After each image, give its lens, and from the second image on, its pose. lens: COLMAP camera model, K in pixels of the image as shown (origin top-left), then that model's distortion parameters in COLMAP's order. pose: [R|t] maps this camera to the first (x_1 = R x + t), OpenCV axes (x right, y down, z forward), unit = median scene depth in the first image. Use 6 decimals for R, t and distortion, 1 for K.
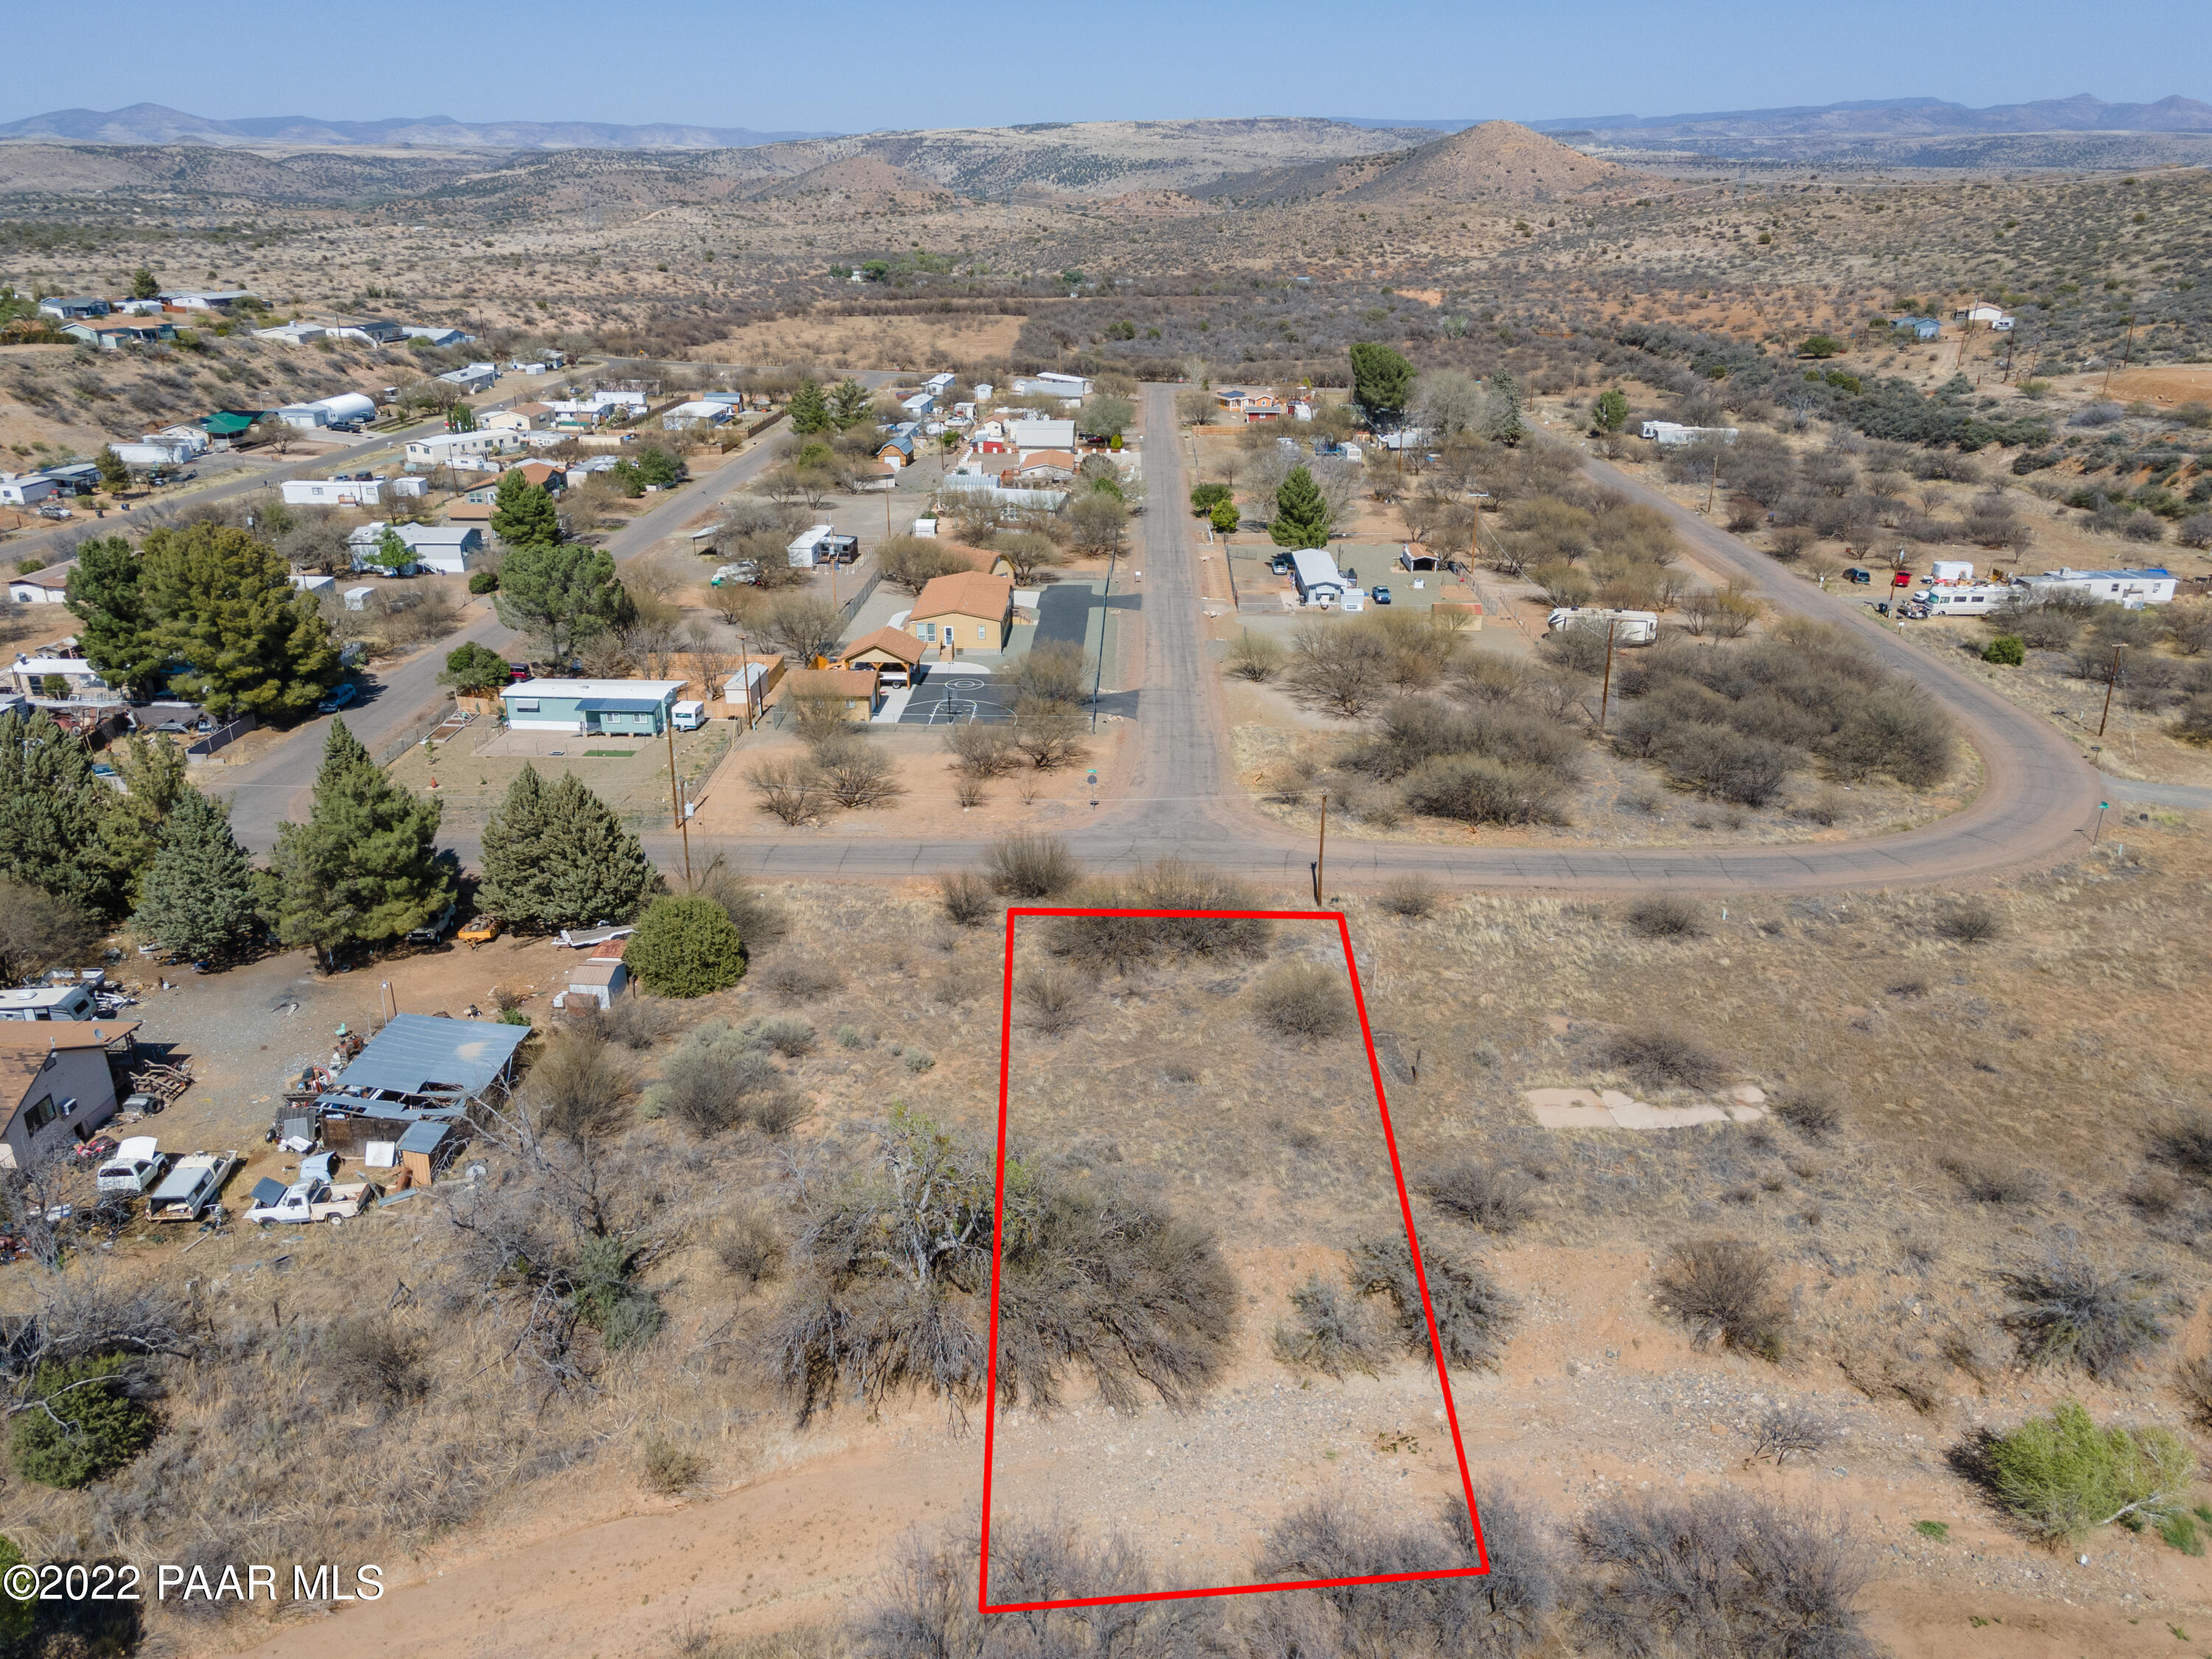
lens RADIAL K [[1627.9, 0, 1106.0], [0, 1627.9, 829.5], [0, 0, 1]] dist [0.006315, 0.067871]
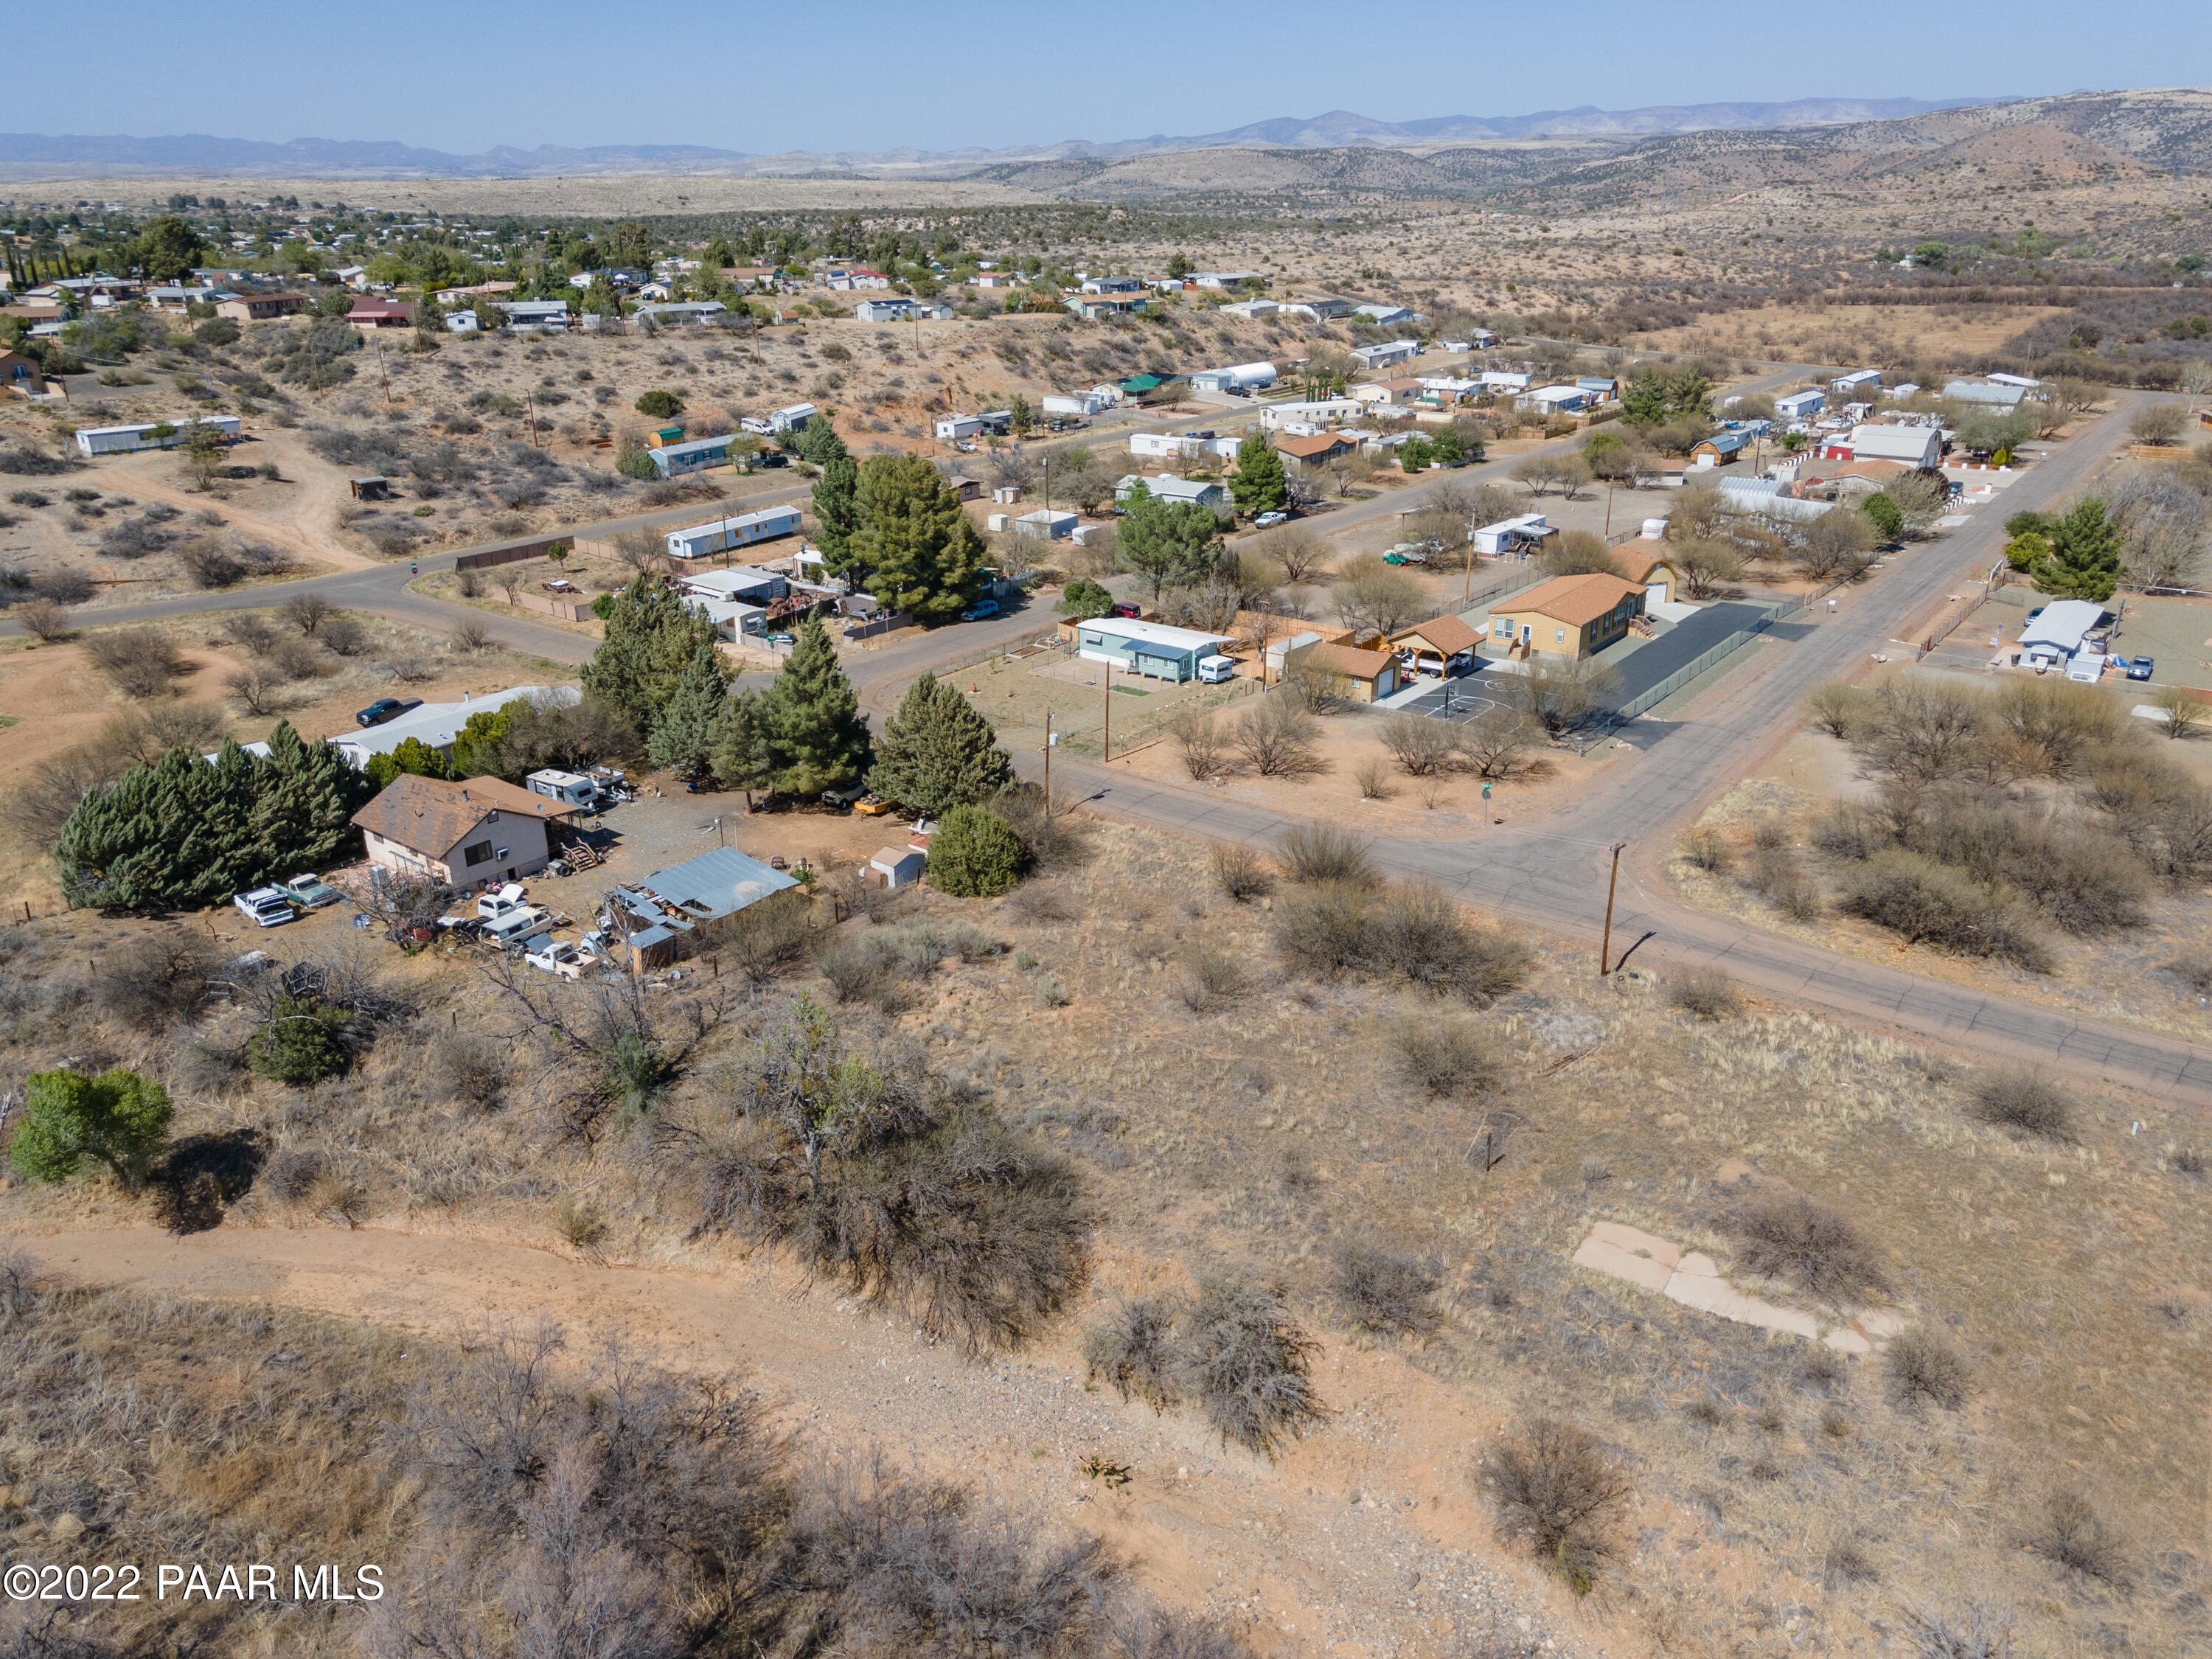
lens RADIAL K [[1607.6, 0, 1091.6], [0, 1607.6, 865.6], [0, 0, 1]] dist [0.030392, 0.010683]
pose [[0.807532, 0.222028, -0.546440, 0.215453], [-0.205528, 0.974304, 0.092147, -0.019709], [0.552857, 0.037897, 0.832414, 0.069198]]
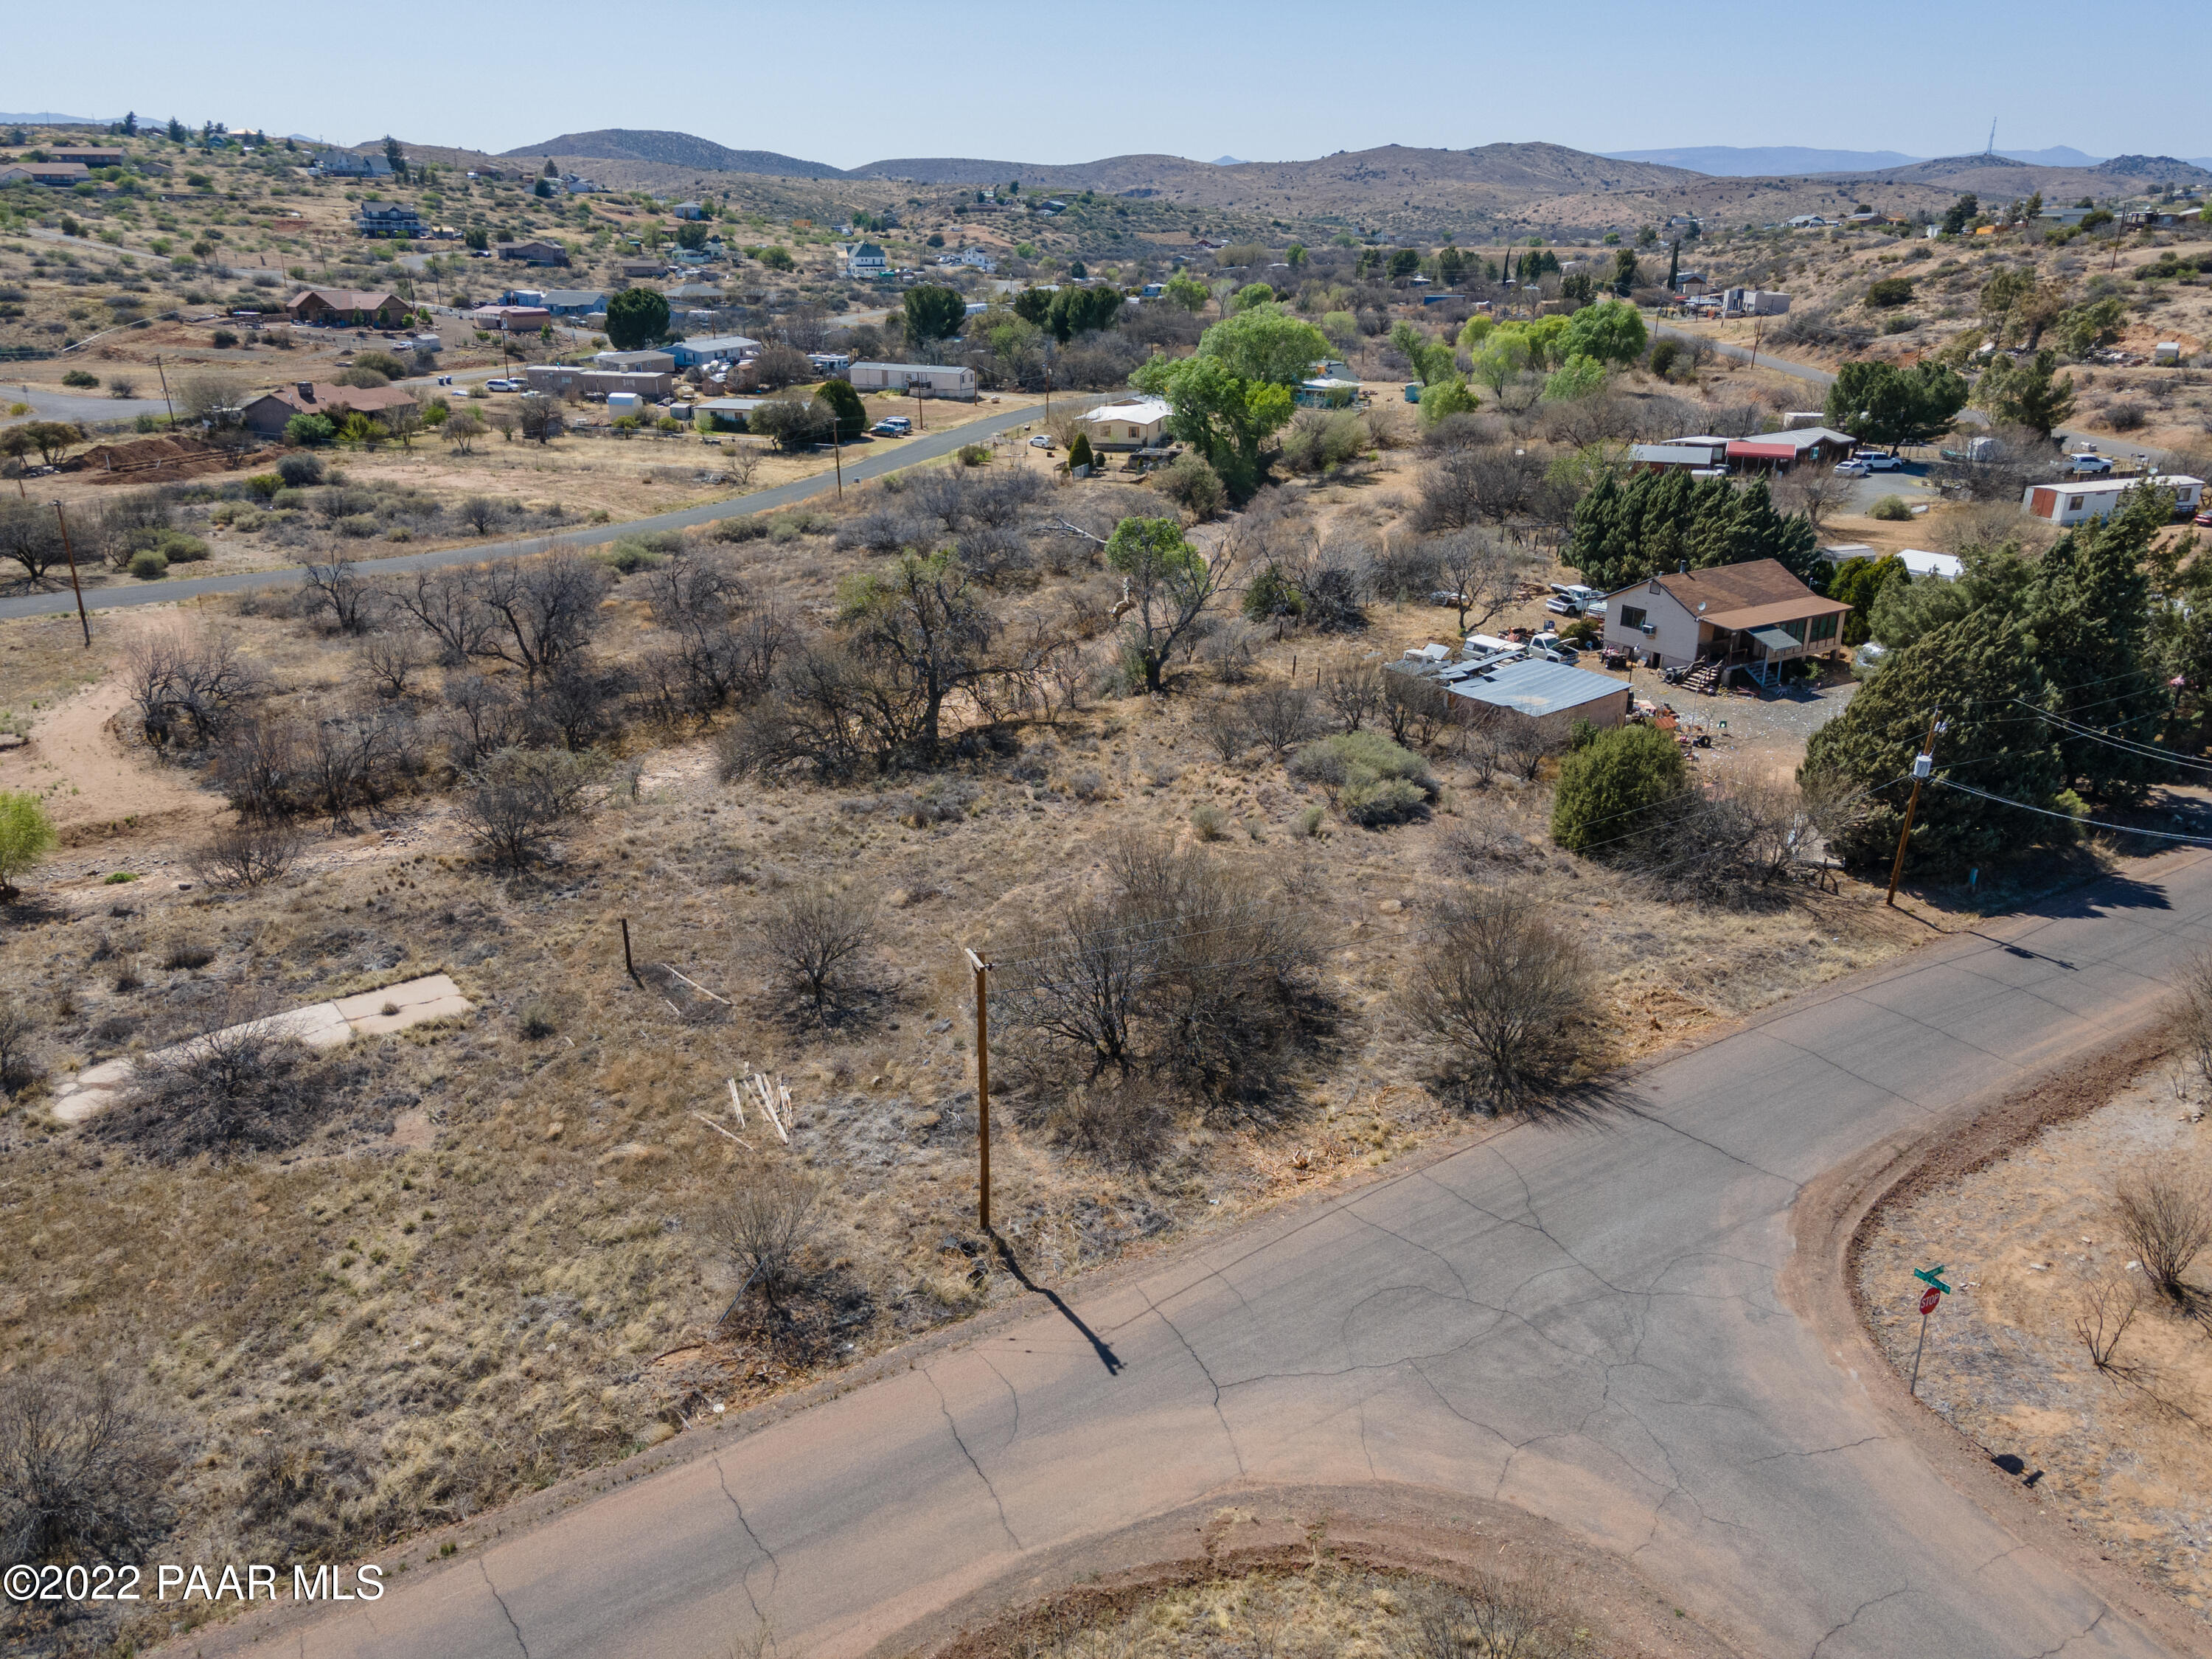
lens RADIAL K [[1600.4, 0, 1106.0], [0, 1600.4, 829.5], [0, 0, 1]] dist [0.008726, 0.071550]
pose [[-0.823116, 0.200238, -0.531398, 0.176969], [-0.214544, 0.756764, 0.617478, -0.170035], [0.525786, 0.622265, -0.579945, 0.691559]]
